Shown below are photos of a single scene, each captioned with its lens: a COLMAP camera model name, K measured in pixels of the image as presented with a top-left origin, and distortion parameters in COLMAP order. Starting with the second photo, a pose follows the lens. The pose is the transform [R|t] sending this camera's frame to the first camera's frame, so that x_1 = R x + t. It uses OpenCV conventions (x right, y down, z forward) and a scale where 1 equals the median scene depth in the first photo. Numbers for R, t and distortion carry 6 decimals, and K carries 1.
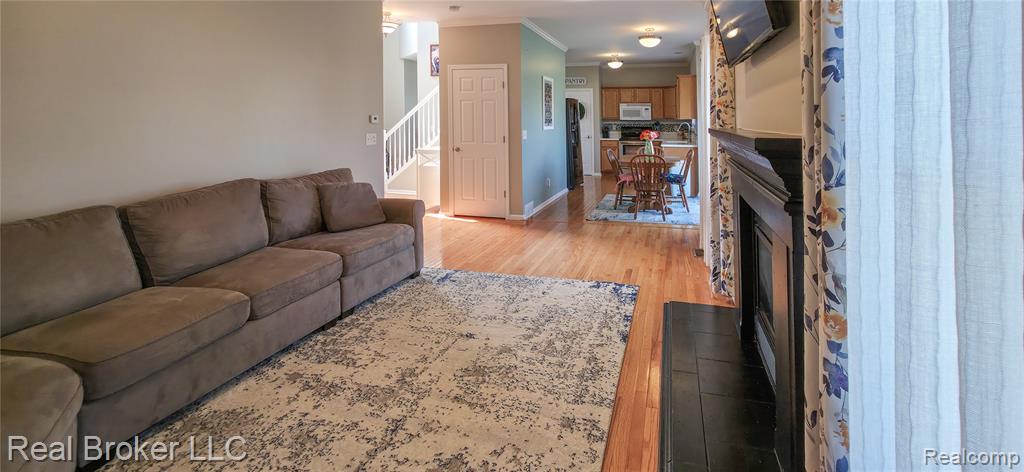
lens RADIAL K [[496.4, 0, 605.4], [0, 496.4, 110.8], [0, 0, 1]] dist [-0.003479, -0.000180]
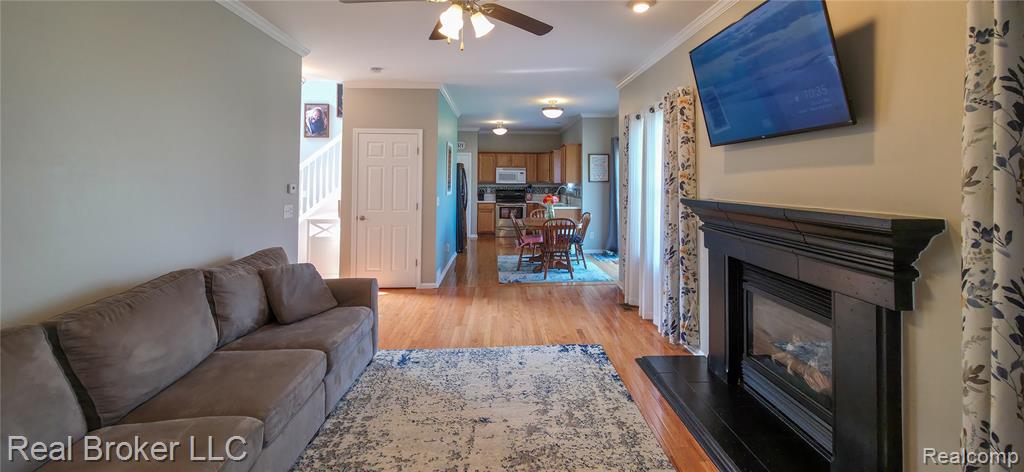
lens RADIAL K [[454.7, 0, 590.2], [0, 454.7, 163.2], [0, 0, 1]] dist [0.000642, -0.000167]
pose [[0.947235, 0.012426, 0.320298, -0.300211], [-0.006504, 0.999788, -0.019553, -0.021825], [-0.320473, 0.016439, 0.947115, 0.077906]]
